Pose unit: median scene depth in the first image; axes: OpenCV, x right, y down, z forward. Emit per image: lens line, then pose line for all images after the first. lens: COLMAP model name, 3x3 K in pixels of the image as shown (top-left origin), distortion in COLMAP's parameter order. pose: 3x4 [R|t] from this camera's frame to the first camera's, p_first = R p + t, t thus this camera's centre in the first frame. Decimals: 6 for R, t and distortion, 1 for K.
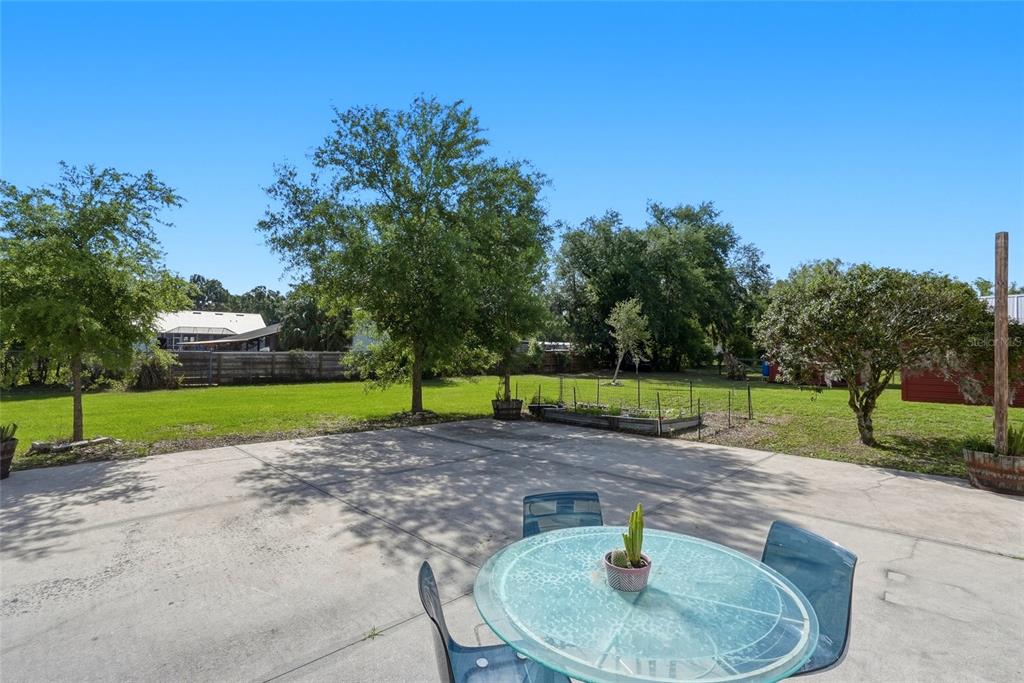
lens RADIAL K [[482.3, 0, 512.1], [0, 482.3, 349.5], [0, 0, 1]] dist [-0.059258, 0.024097]
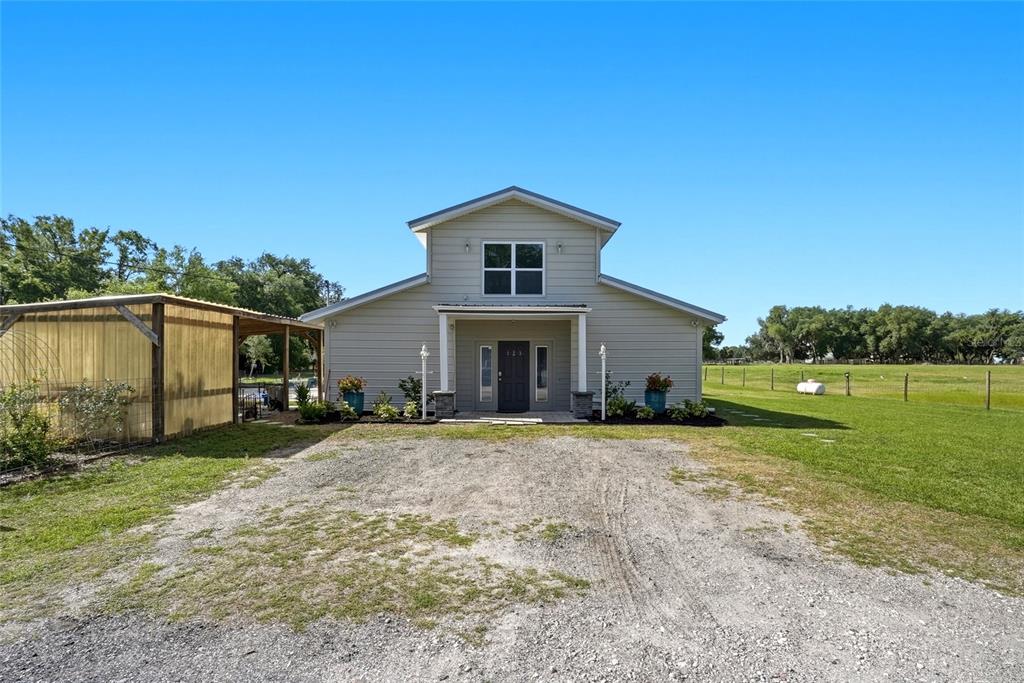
lens RADIAL K [[482.3, 0, 512.1], [0, 482.3, 349.5], [0, 0, 1]] dist [-0.059258, 0.024097]
pose [[0.700670, 0.007128, 0.713450, -0.195884], [0.005478, 0.999867, -0.015369, -0.000175], [-0.713464, 0.014677, 0.700538, -0.494038]]
